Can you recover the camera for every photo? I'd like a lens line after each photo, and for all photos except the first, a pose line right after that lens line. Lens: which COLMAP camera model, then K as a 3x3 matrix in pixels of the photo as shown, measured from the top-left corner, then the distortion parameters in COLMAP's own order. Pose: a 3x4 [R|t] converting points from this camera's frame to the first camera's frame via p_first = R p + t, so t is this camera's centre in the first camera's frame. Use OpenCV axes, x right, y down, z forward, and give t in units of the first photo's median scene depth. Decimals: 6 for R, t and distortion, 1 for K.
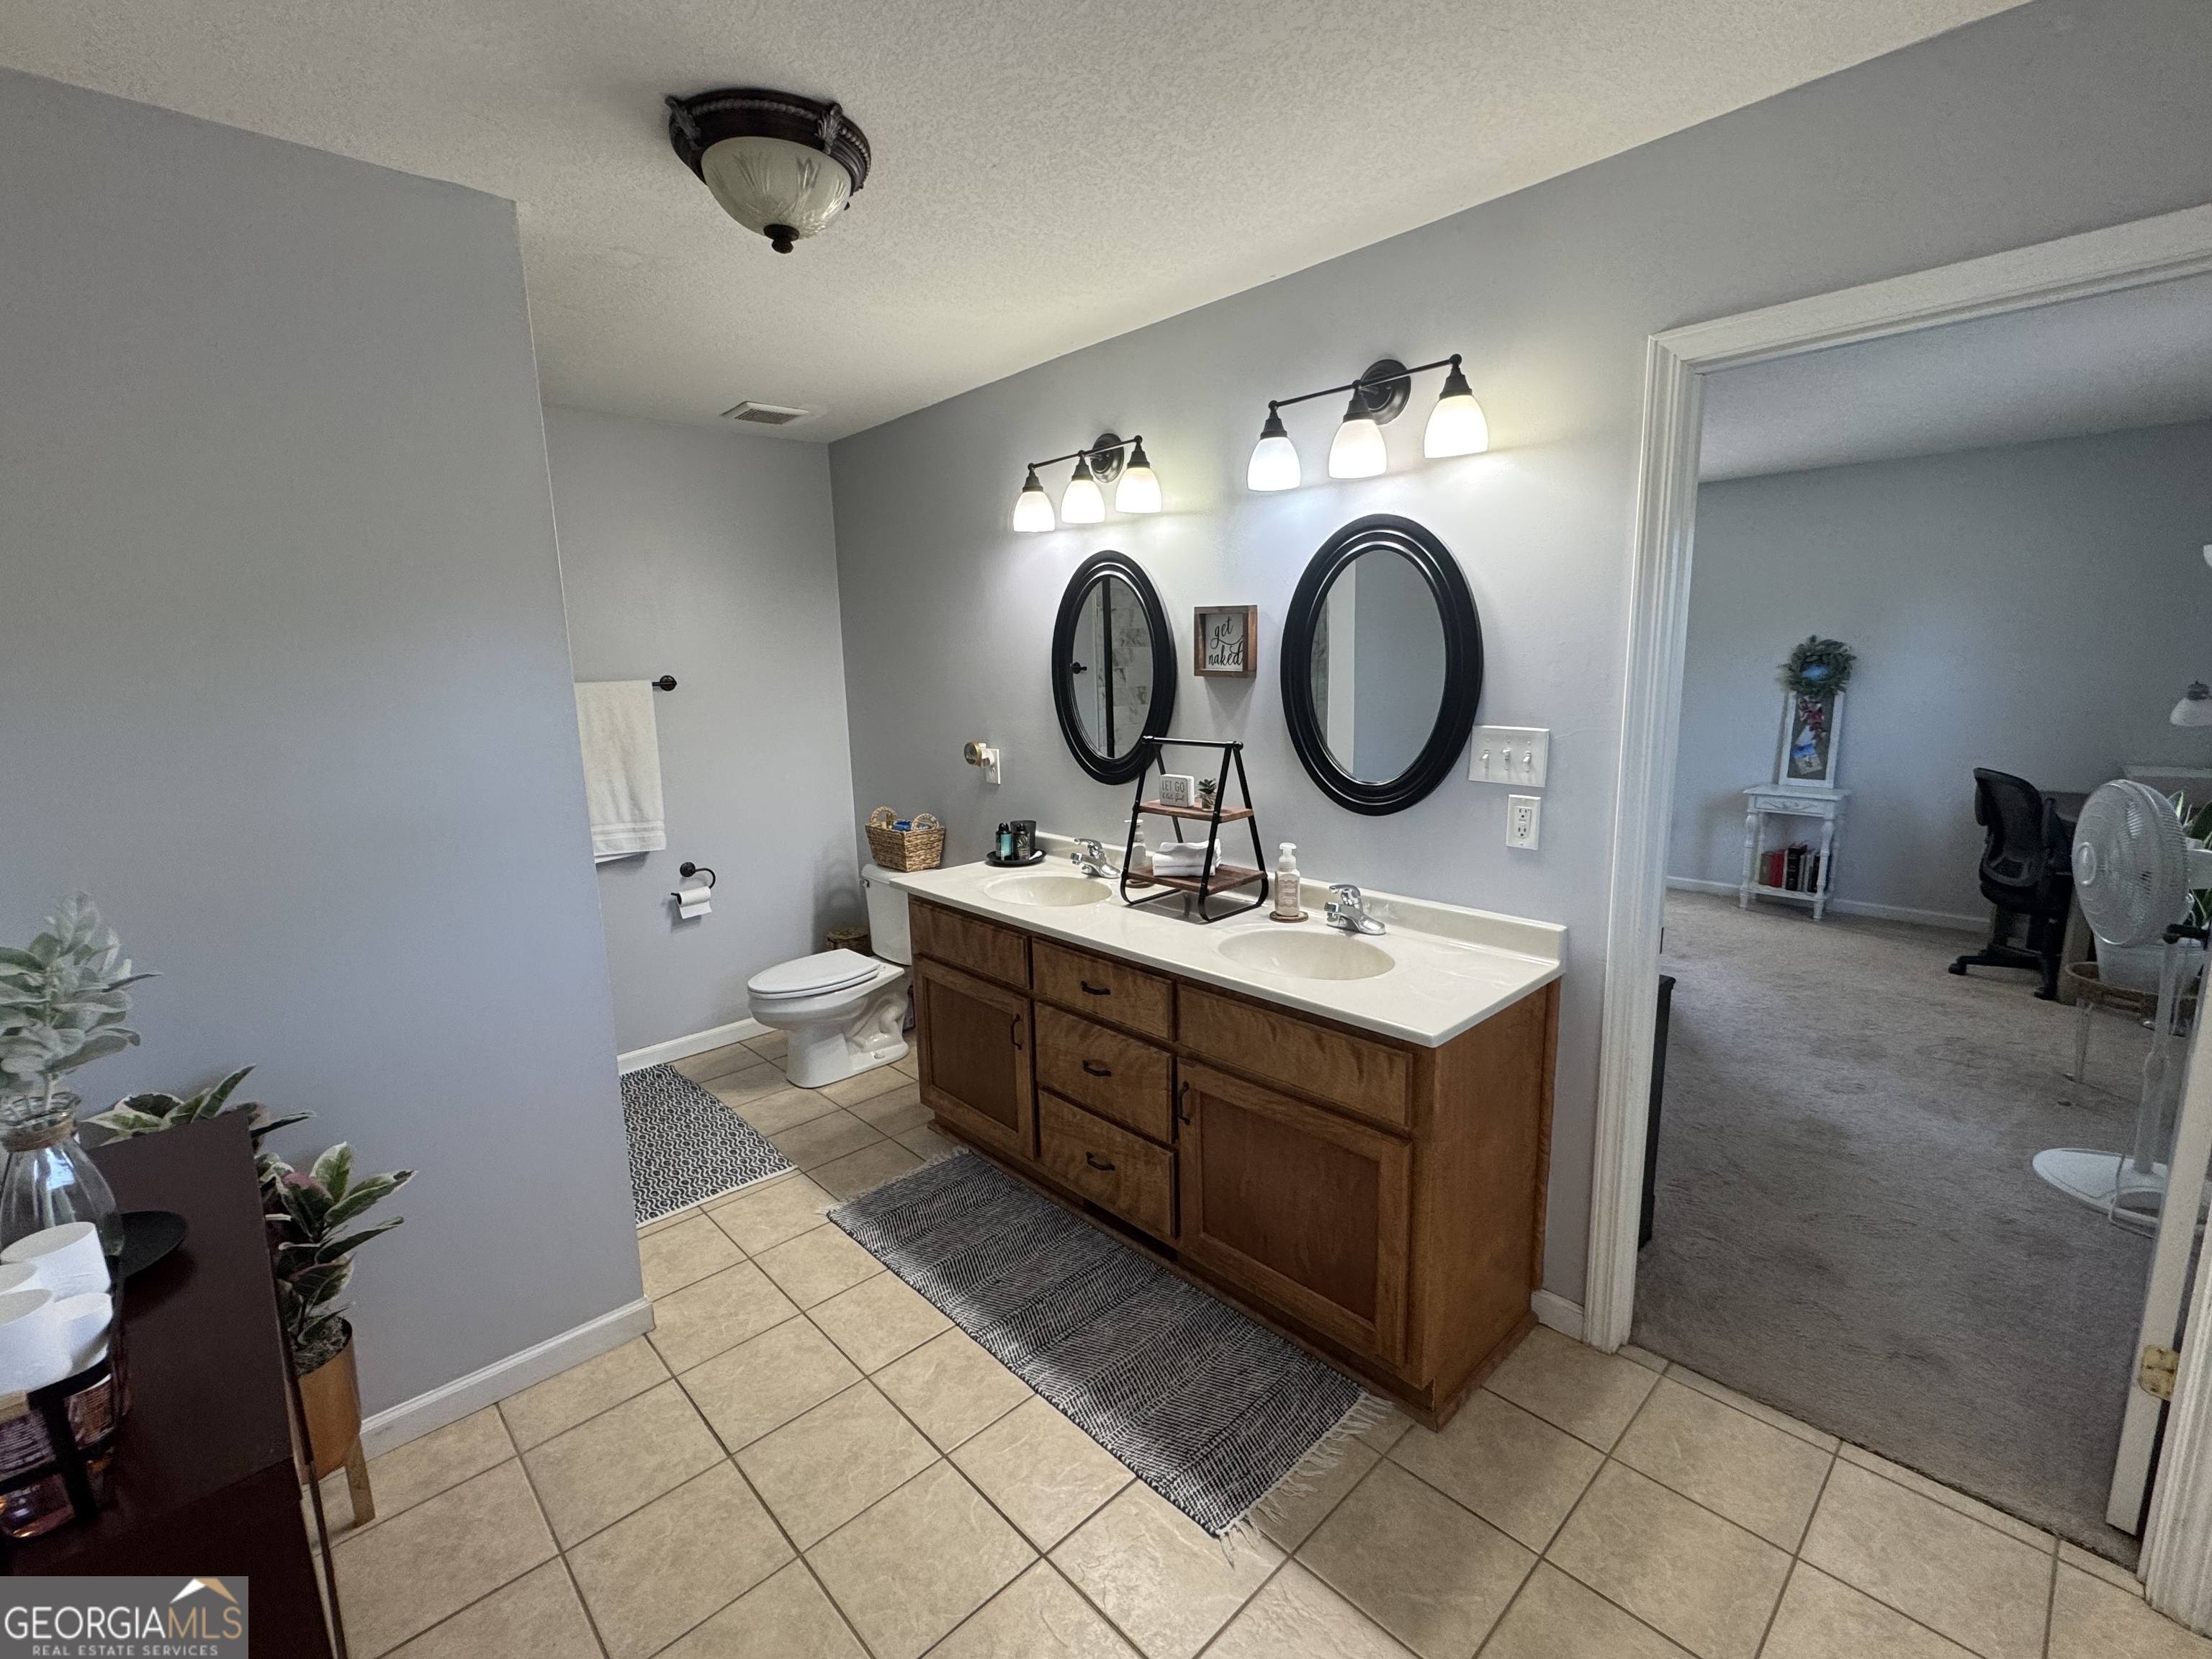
lens RADIAL K [[971.9, 0, 1106.9], [0, 971.9, 825.2], [0, 0, 1]] dist [0.000111, 0.000343]
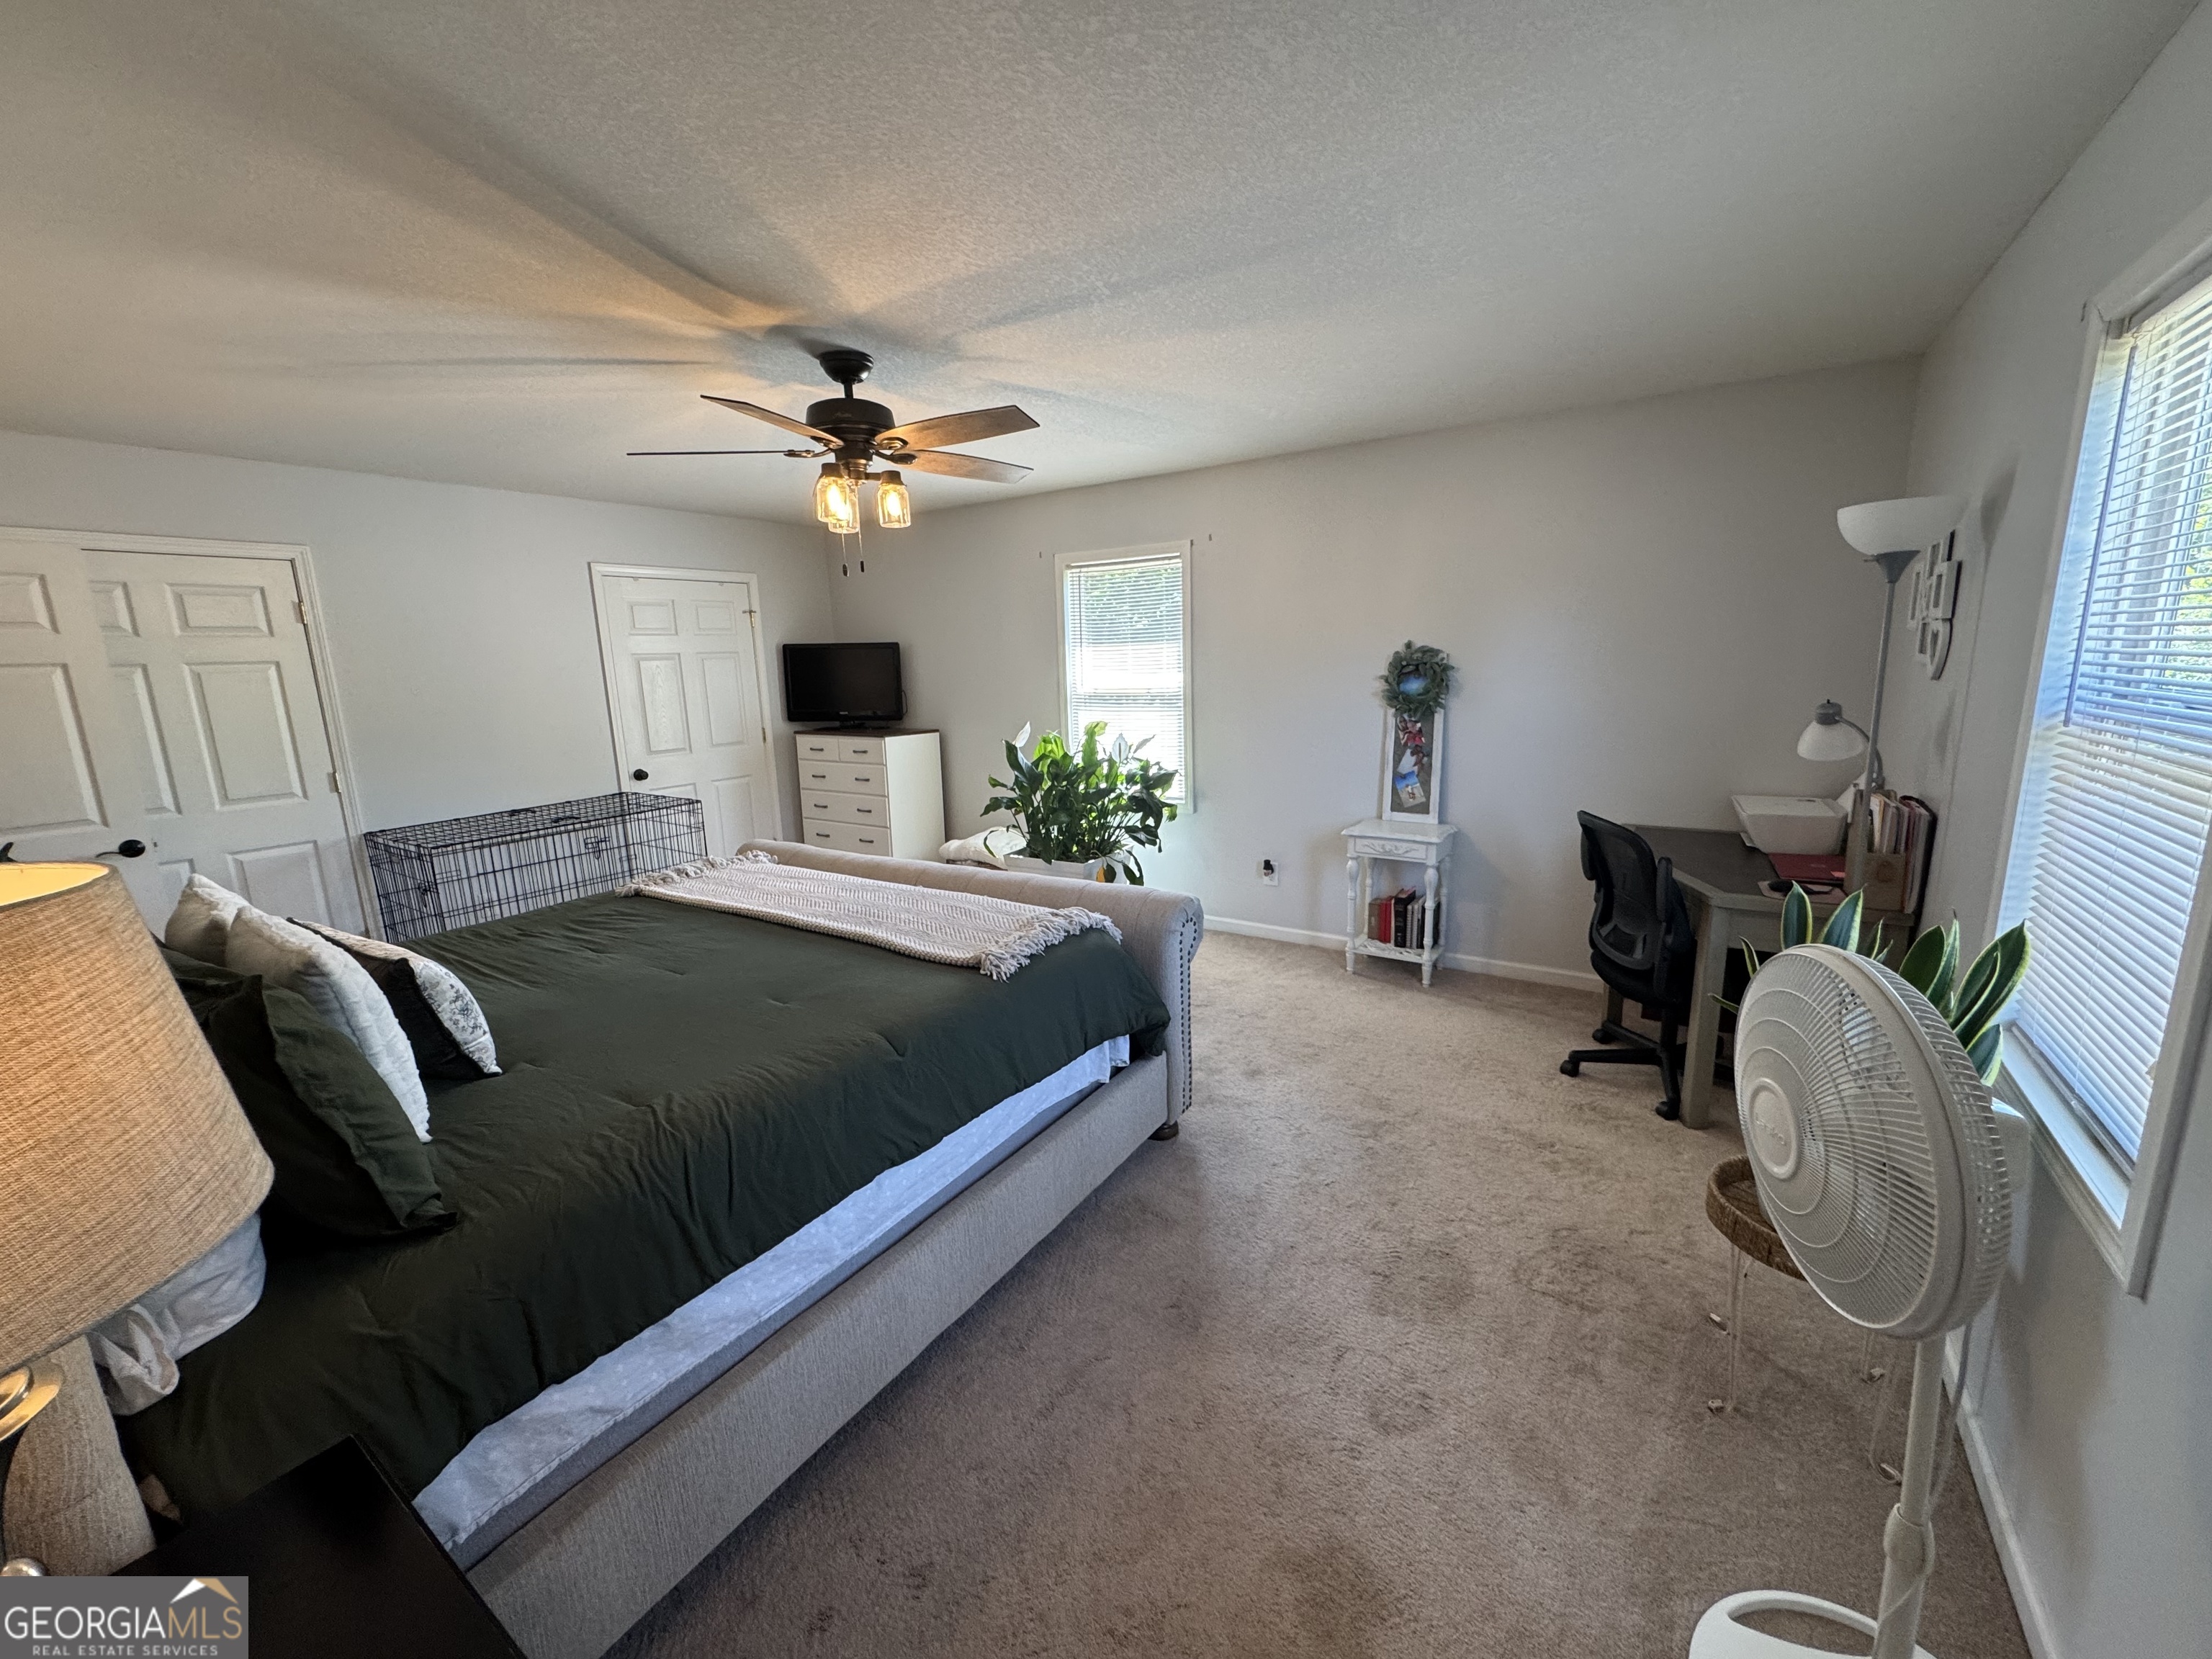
lens RADIAL K [[879.2, 0, 1102.5], [0, 879.2, 832.8], [0, 0, 1]] dist [-0.001016, -0.000330]
pose [[0.974697, -0.051853, 0.217431, 0.303988], [0.048915, 0.998625, 0.018878, -0.059348], [-0.218110, -0.007765, 0.975893, 0.328325]]
